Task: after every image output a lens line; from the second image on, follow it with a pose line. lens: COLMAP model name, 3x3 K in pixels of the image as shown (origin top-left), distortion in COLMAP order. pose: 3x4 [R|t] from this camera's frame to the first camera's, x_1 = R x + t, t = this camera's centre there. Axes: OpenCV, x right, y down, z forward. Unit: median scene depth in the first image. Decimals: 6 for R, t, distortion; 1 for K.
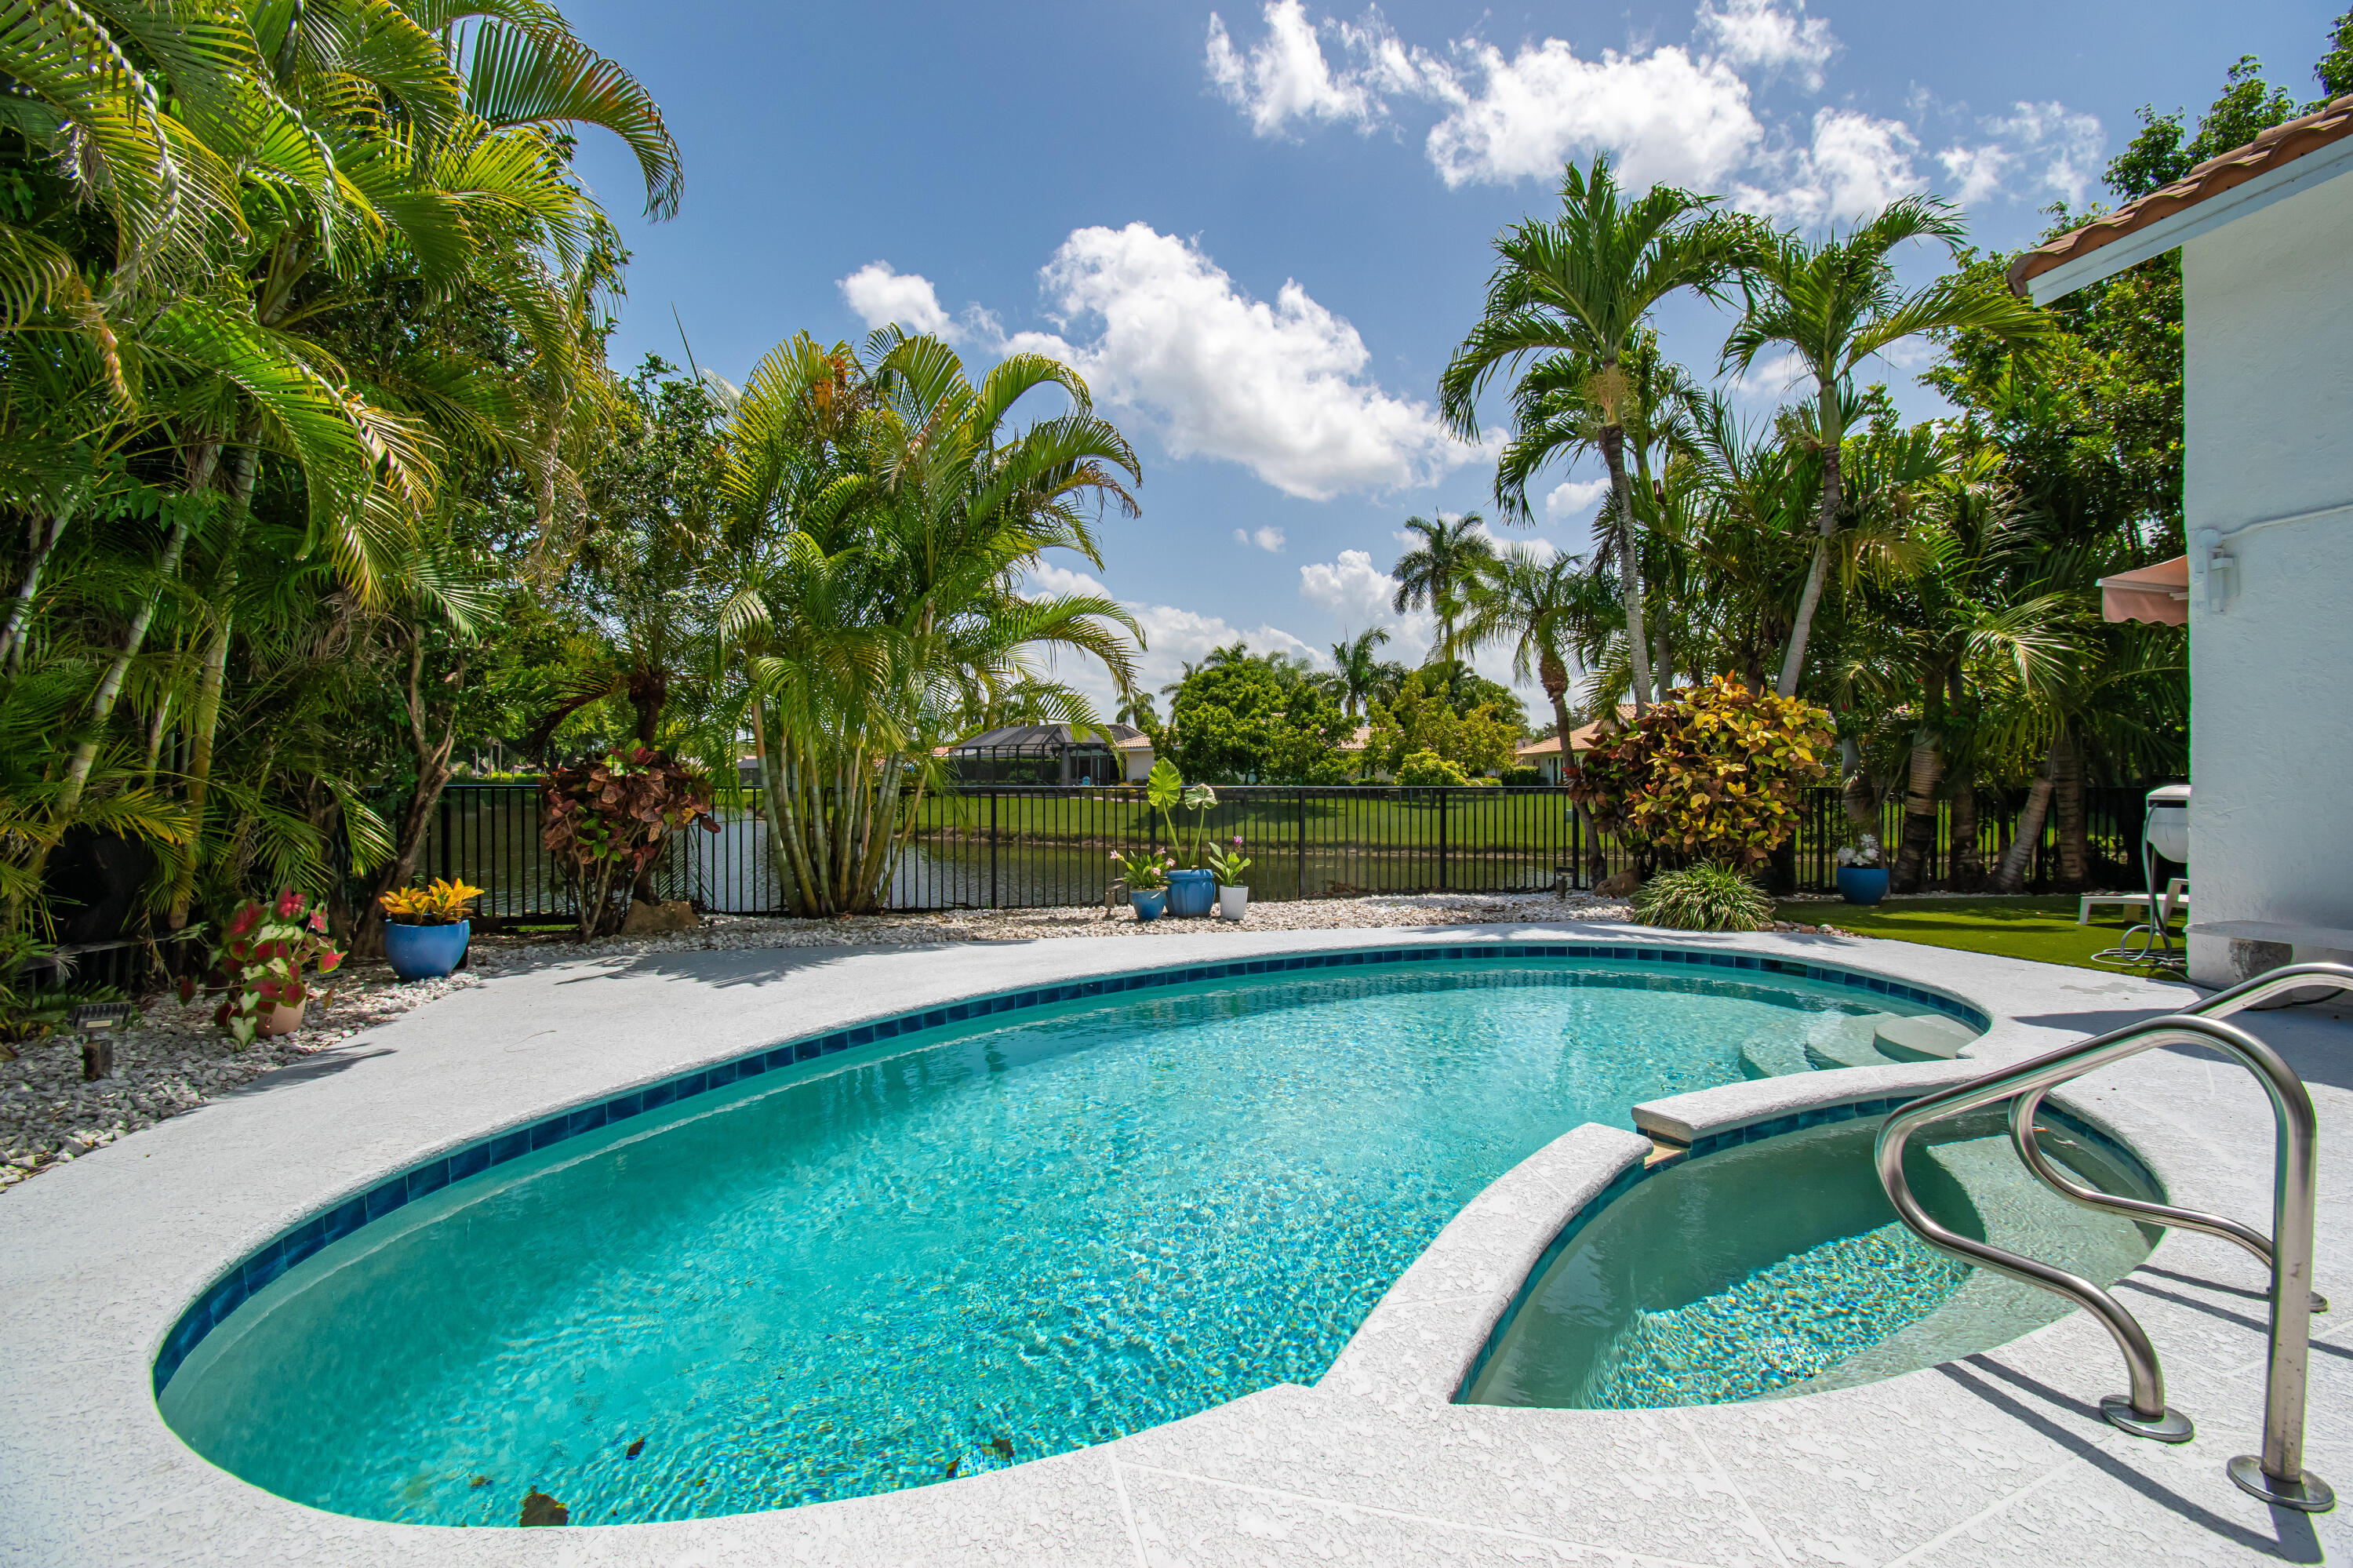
lens RADIAL K [[1050.4, 0, 1181.2], [0, 1050.4, 787.4], [0, 0, 1]] dist [0.011606, -0.019120]
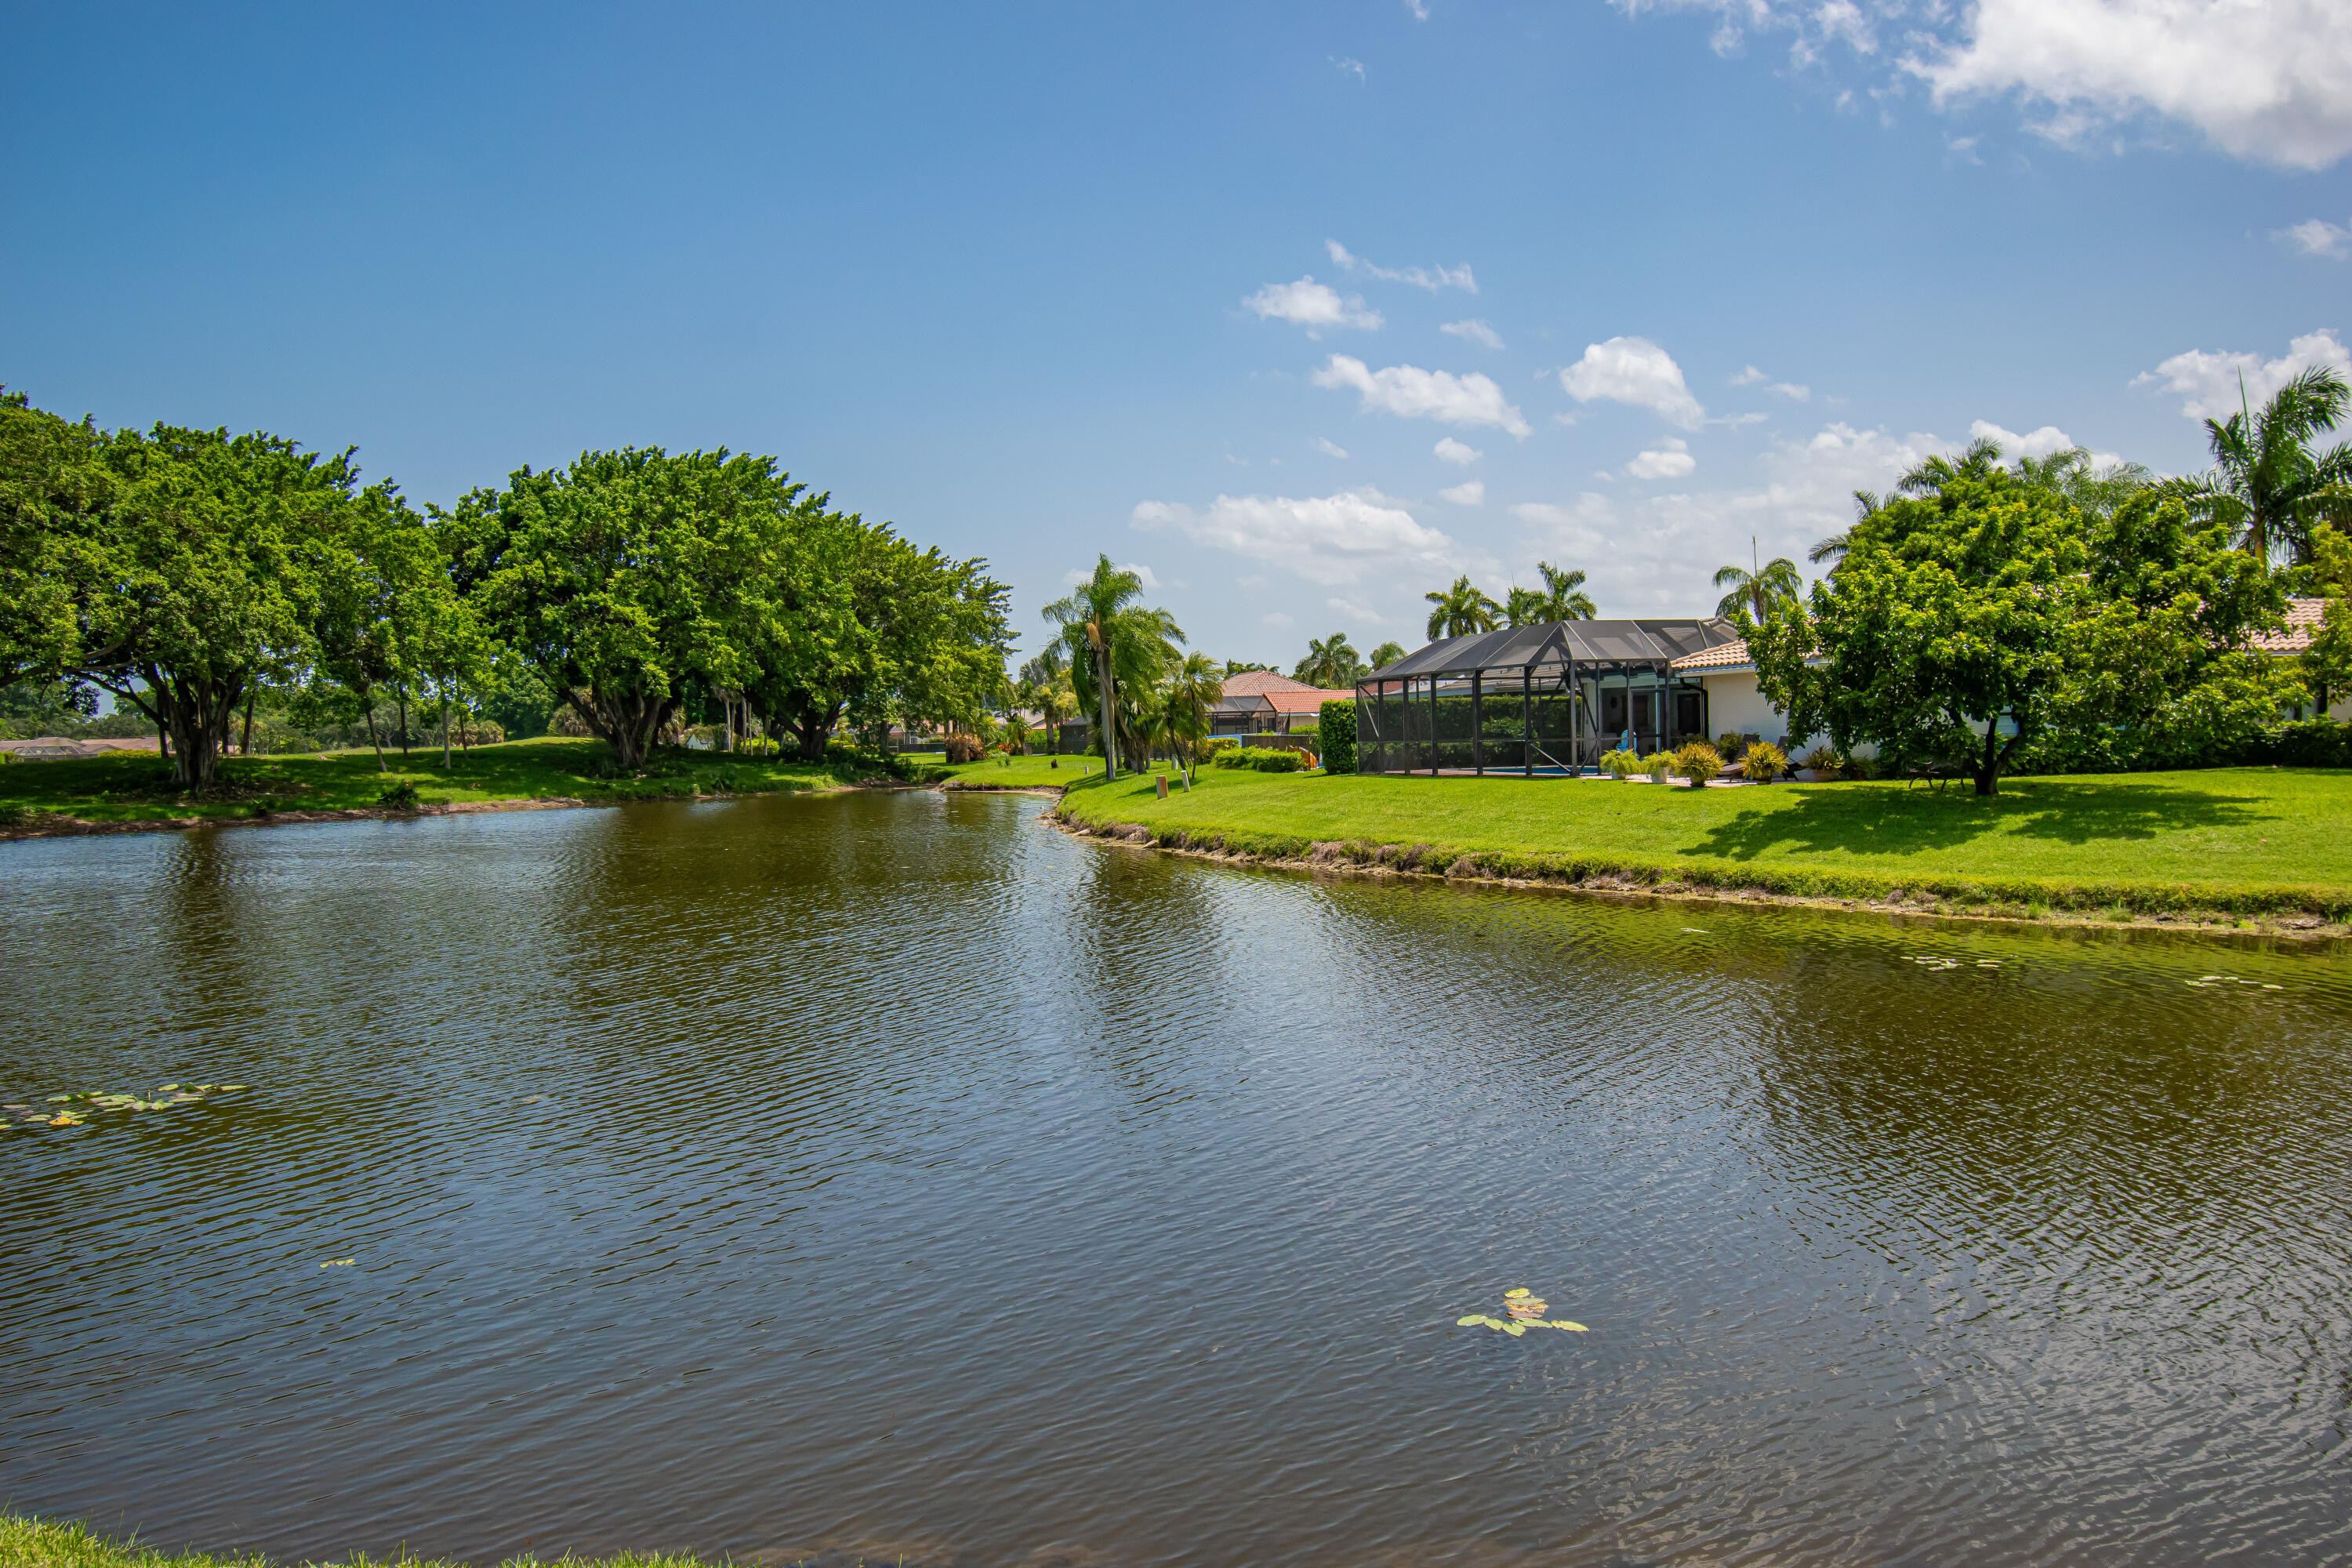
lens RADIAL K [[1749.8, 0, 1176.0], [0, 1749.8, 784.0], [0, 0, 1]] dist [-0.020241, -0.003026]
pose [[0.928378, -0.011800, -0.371450, 0.088130], [0.020575, 0.999595, 0.019671, -0.035609], [0.371068, -0.025905, 0.928244, 1.153419]]
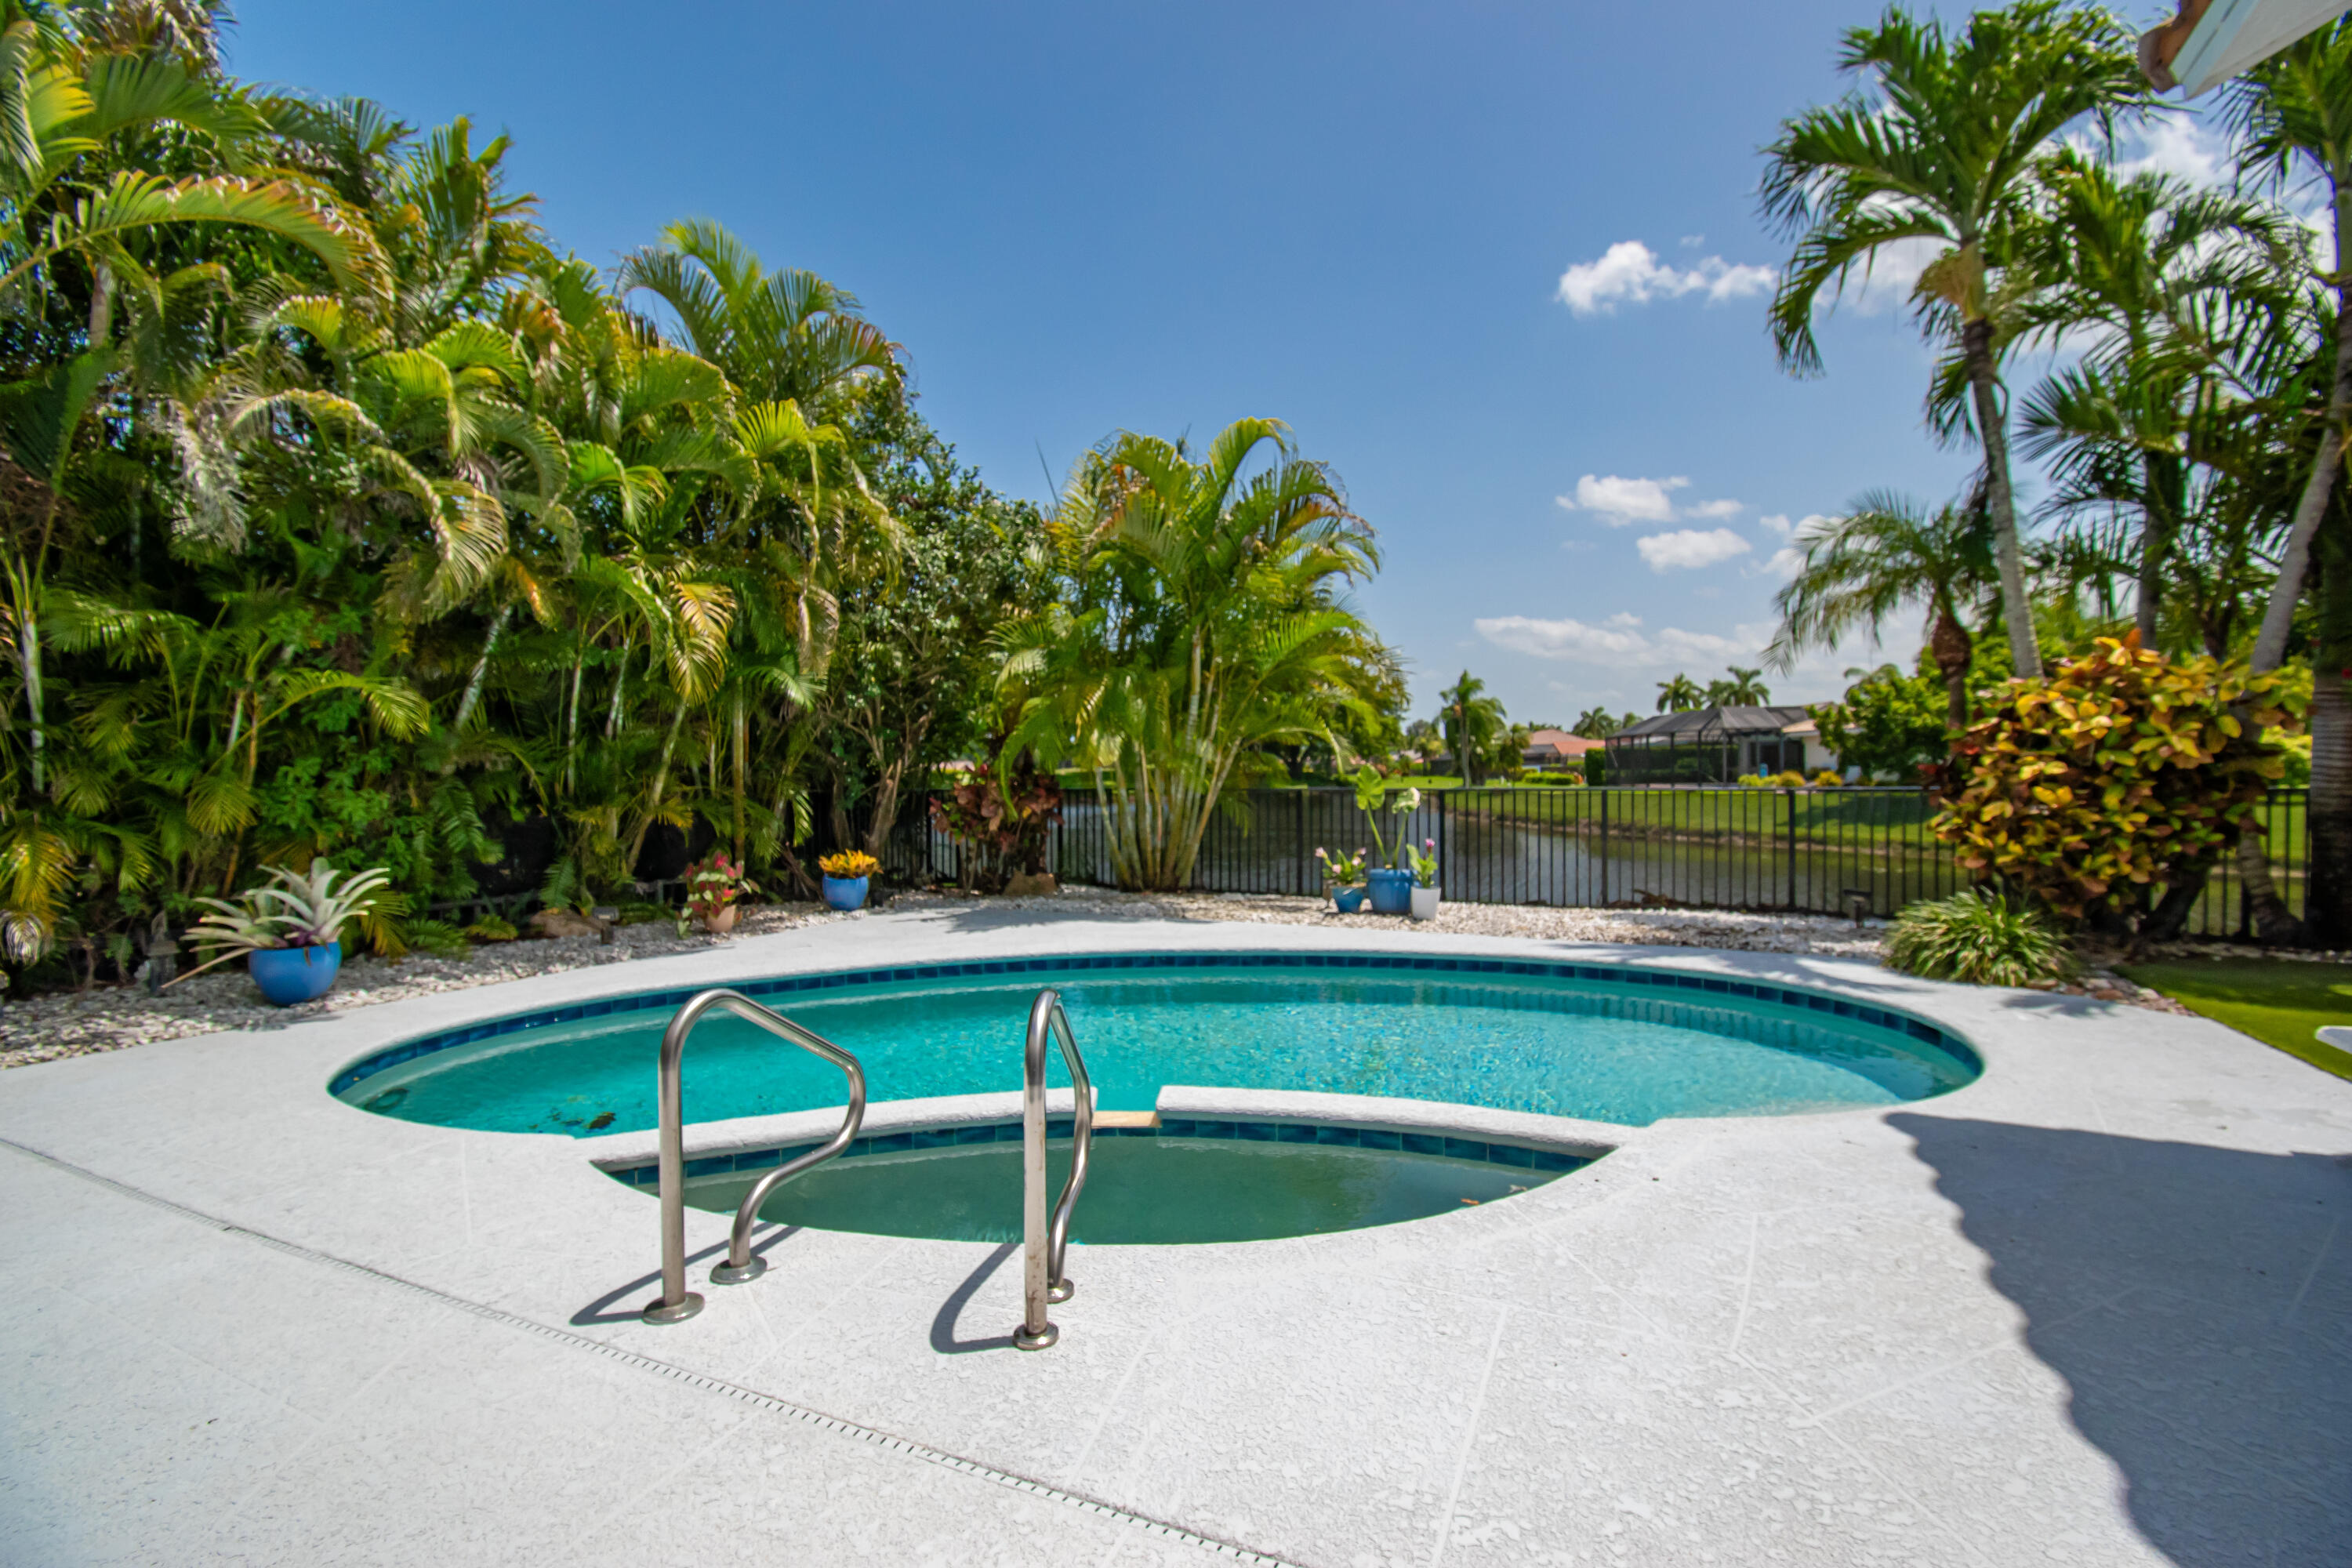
lens RADIAL K [[1033.2, 0, 1188.2], [0, 1033.2, 788.1], [0, 0, 1]] dist [0.018632, -0.025958]
pose [[0.785397, 0.000612, -0.618993, 0.457836], [0.006932, 0.999928, 0.009785, -0.014392], [0.618954, -0.011976, 0.785336, 0.046274]]
